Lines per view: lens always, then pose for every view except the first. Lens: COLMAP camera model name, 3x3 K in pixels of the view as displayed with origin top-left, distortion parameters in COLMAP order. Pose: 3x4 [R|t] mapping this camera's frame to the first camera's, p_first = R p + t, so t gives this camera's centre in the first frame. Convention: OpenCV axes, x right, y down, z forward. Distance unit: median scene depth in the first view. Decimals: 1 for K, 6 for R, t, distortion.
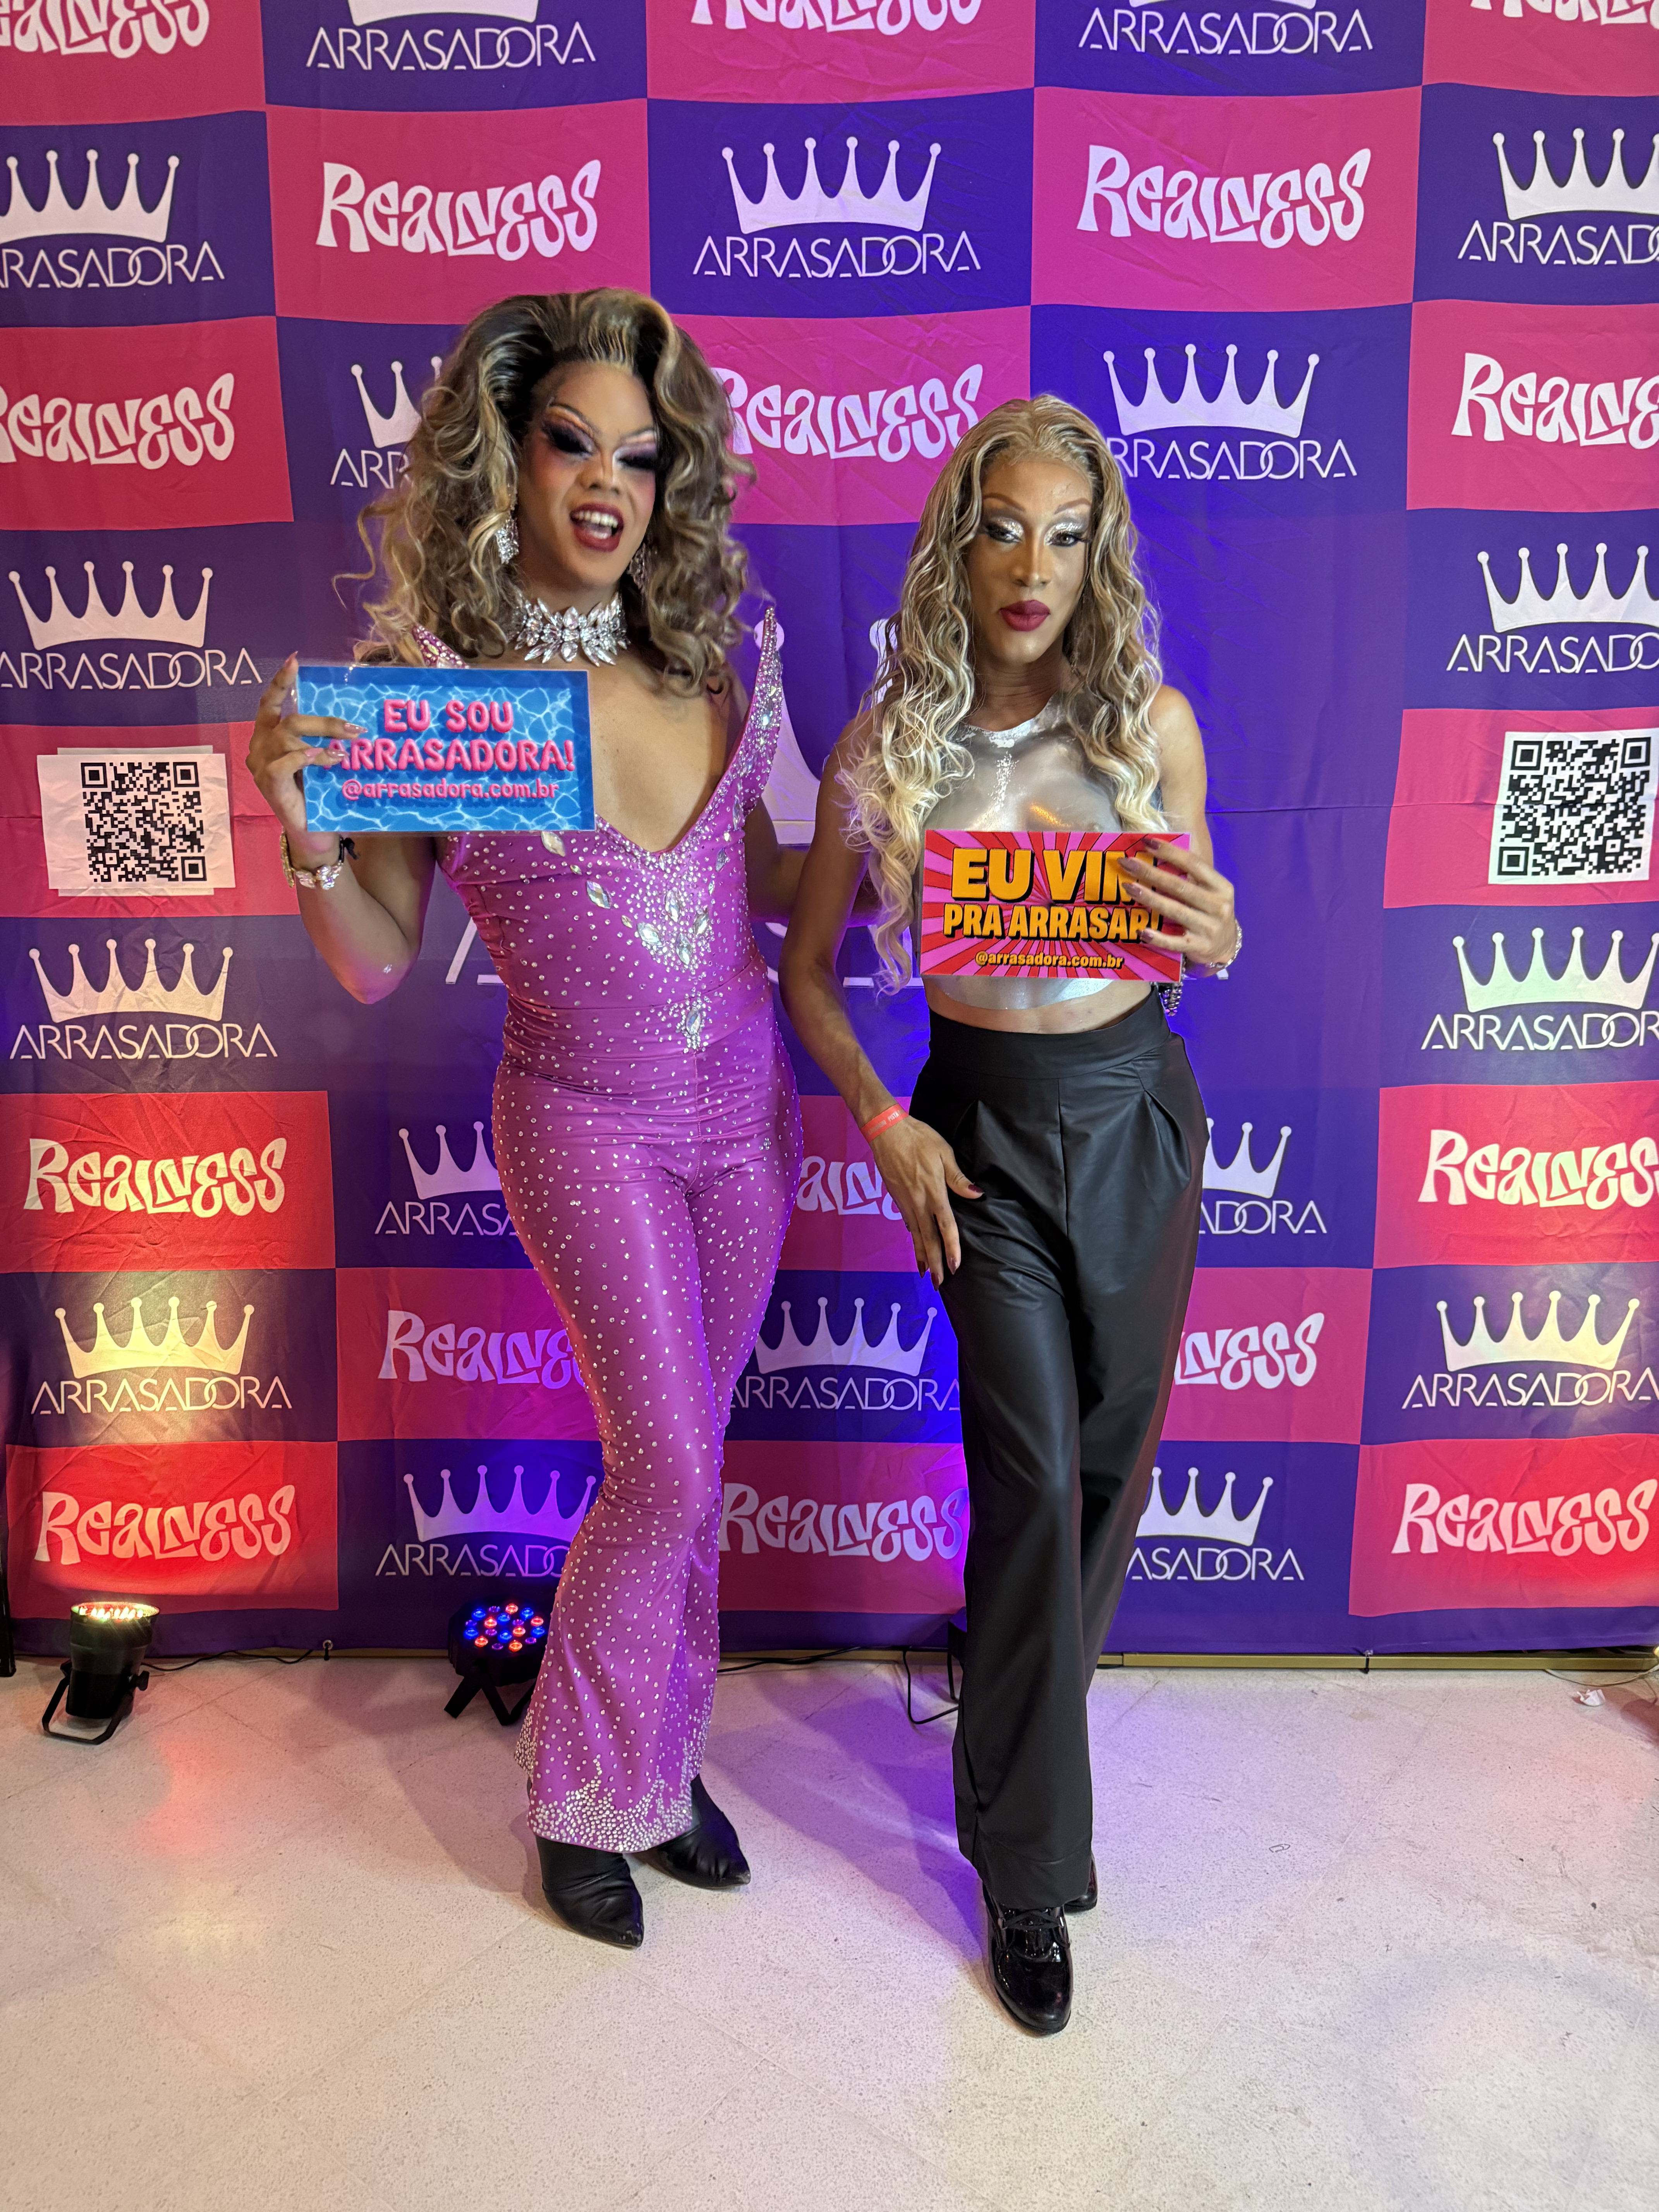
lens RADIAL K [[1533.7, 0, 818.5], [0, 1533.7, 1105.5], [0, 0, 1]] dist [-0.003994, -0.005803]
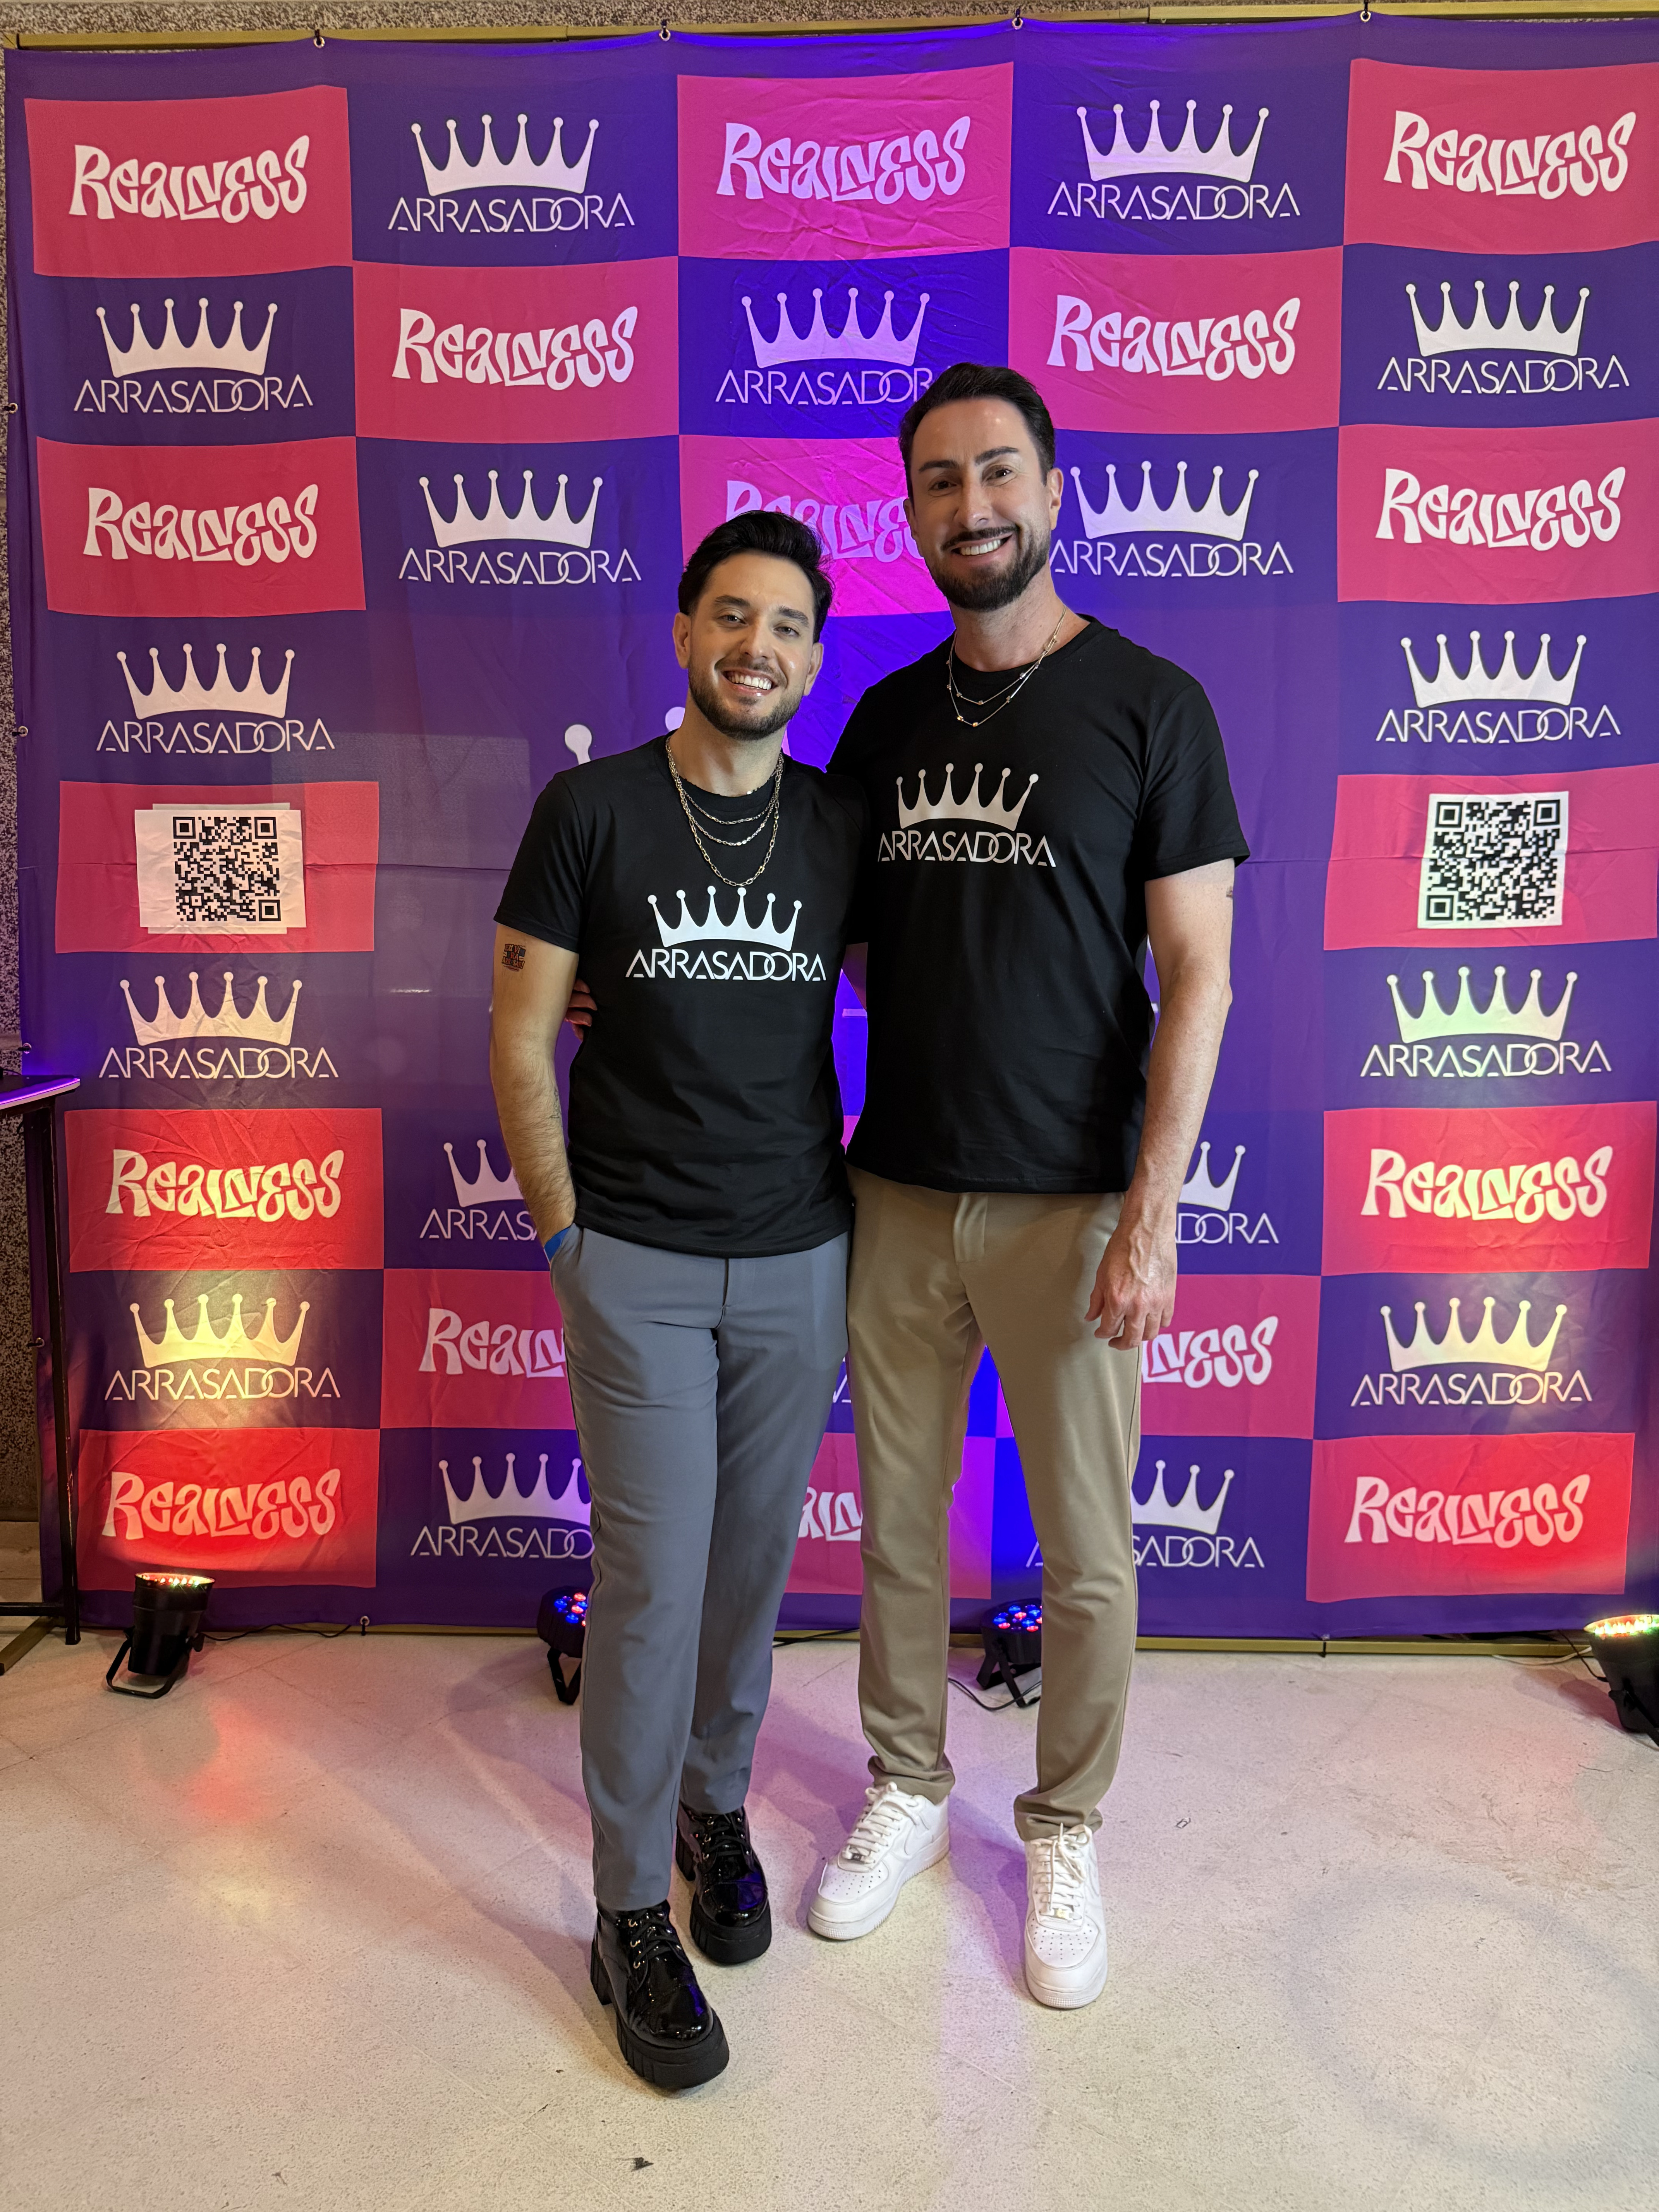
lens RADIAL K [[1533.7, 0, 823.9], [0, 1533.7, 1106.7], [0, 0, 1]] dist [-0.003994, -0.005803]
pose [[0.999879, 0.006979, -0.013873, 0.019126], [-0.007901, 0.997683, -0.067577, 0.065204], [0.013370, 0.067679, 0.997618, -0.116520]]
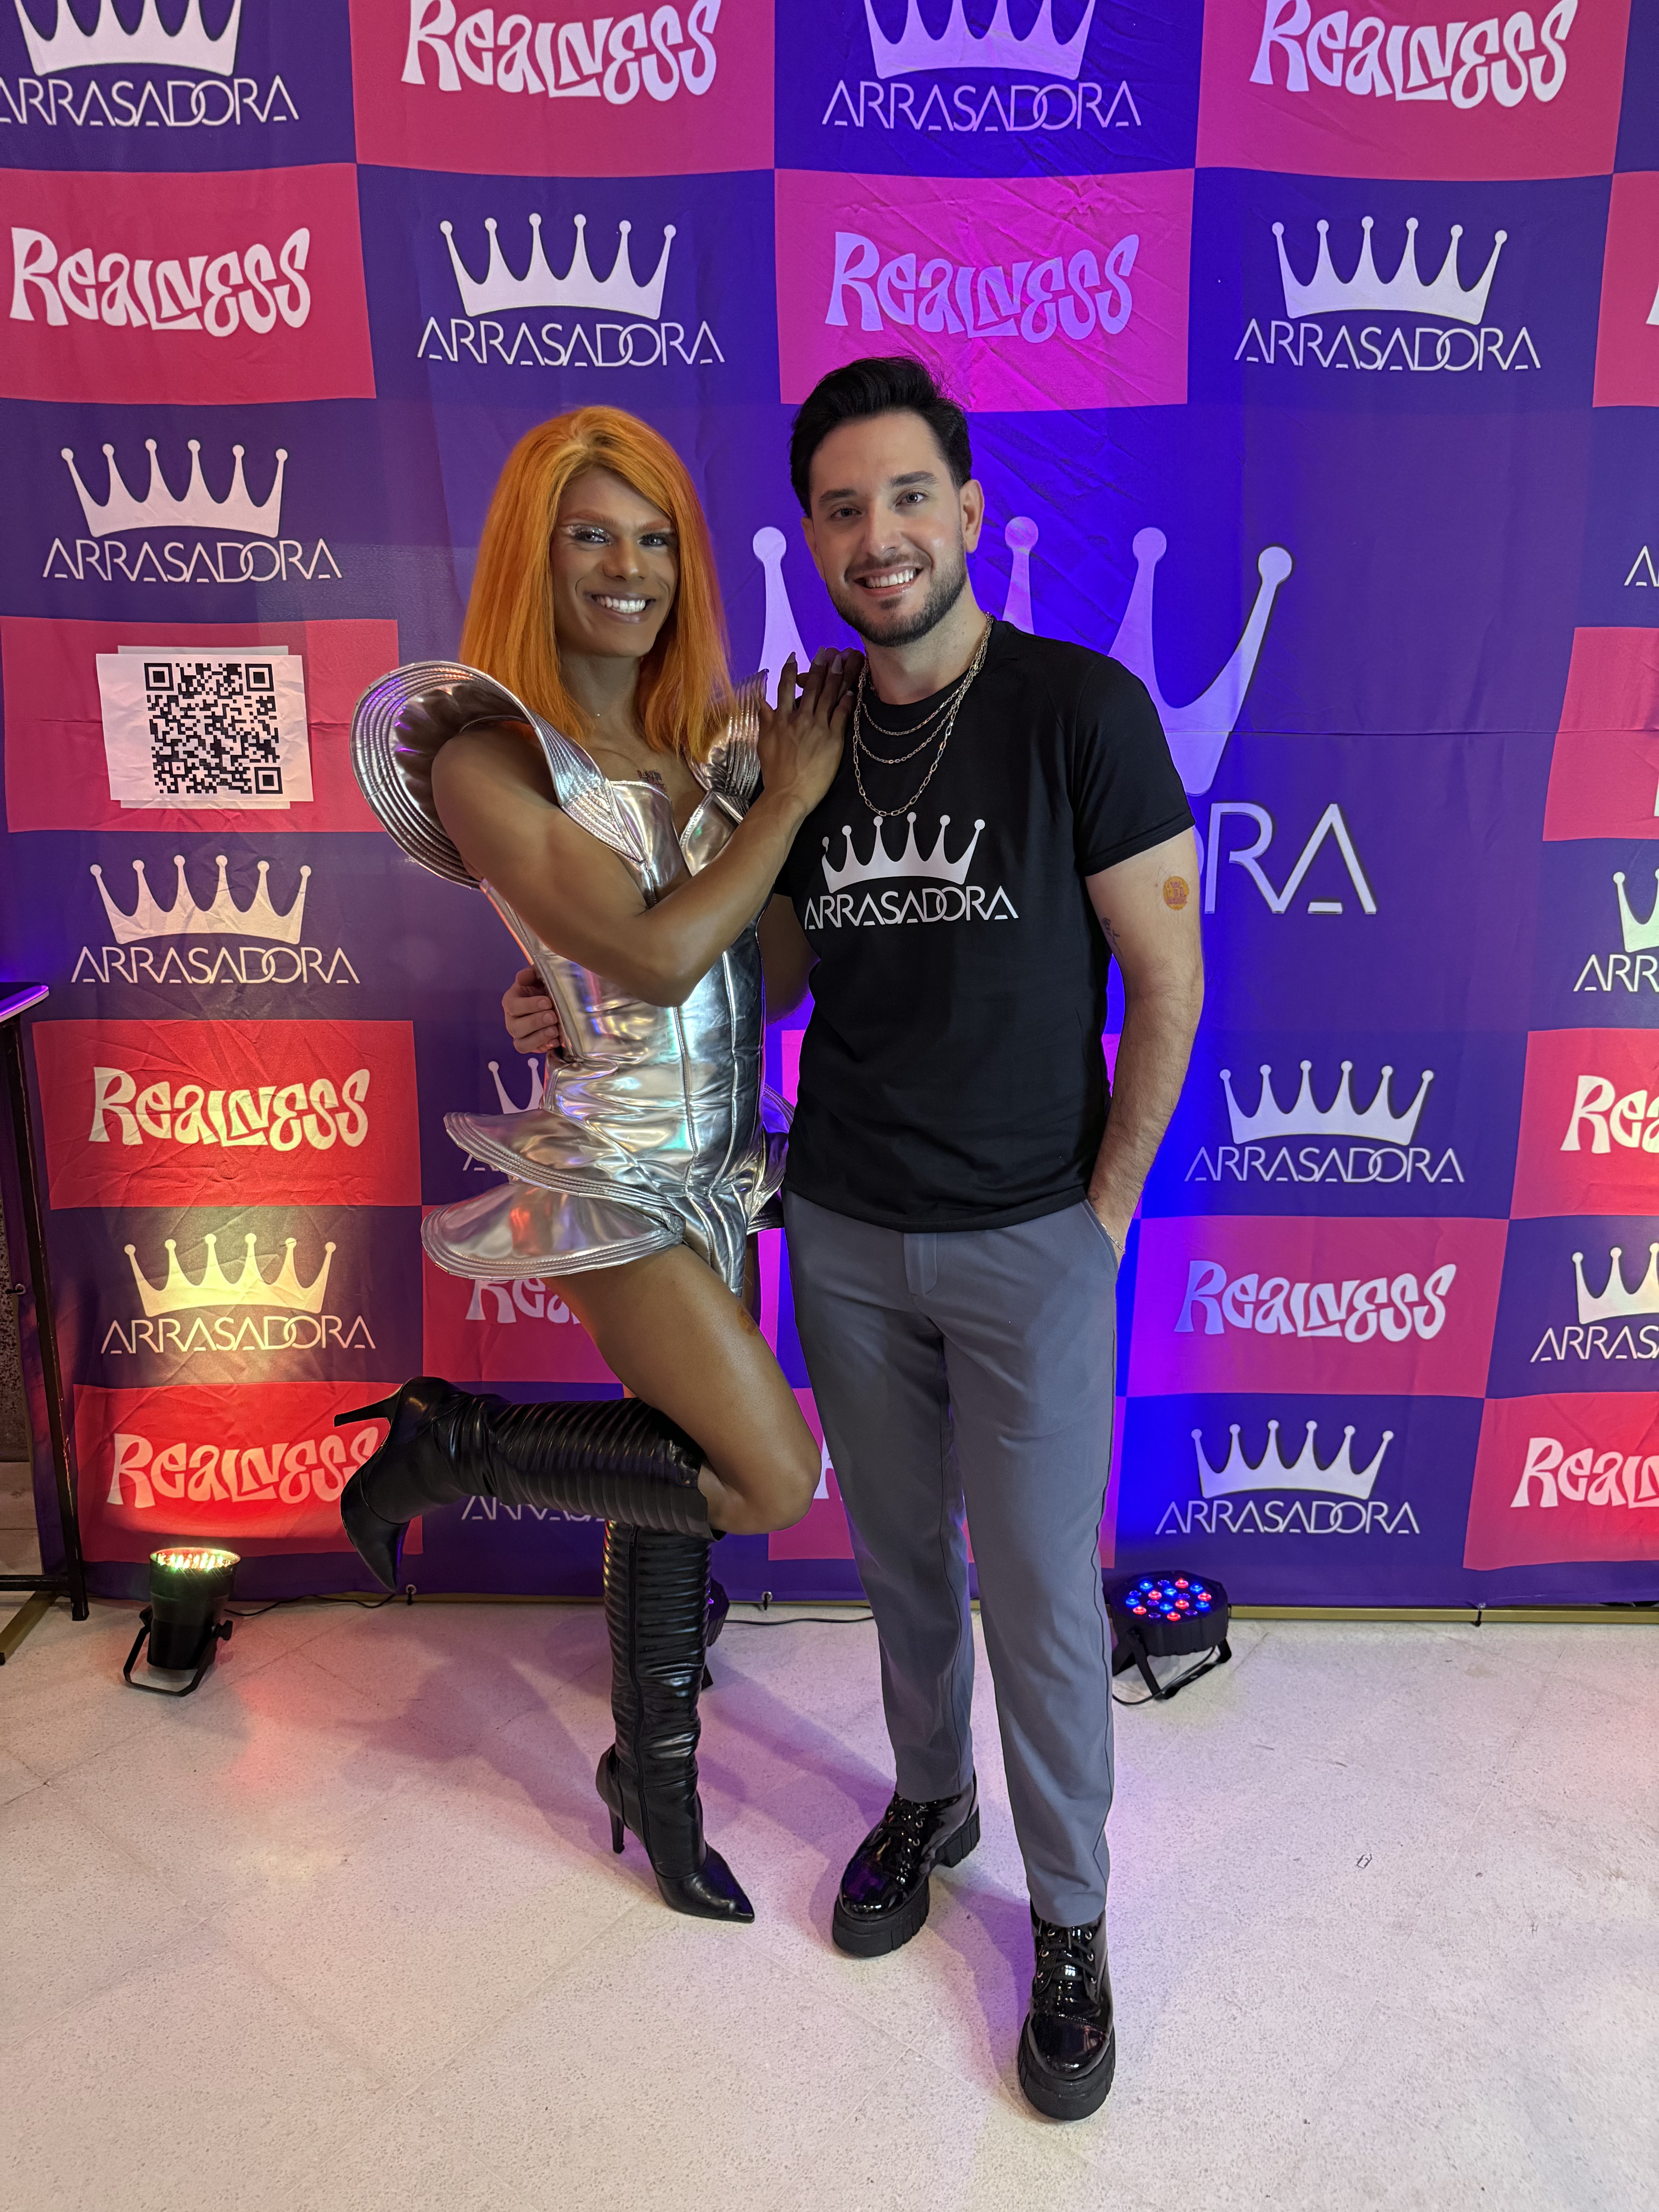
lens RADIAL K [[1533.7, 0, 831.9], [0, 1533.7, 1089.3], [0, 0, 1]] dist [-0.003994, -0.005803]
pose [[0.999845, 0.011556, 0.013270, -0.078517], [-0.012495, 0.997255, 0.072981, -0.040699], [-0.012390, -0.073136, 0.997245, 0.057967]]
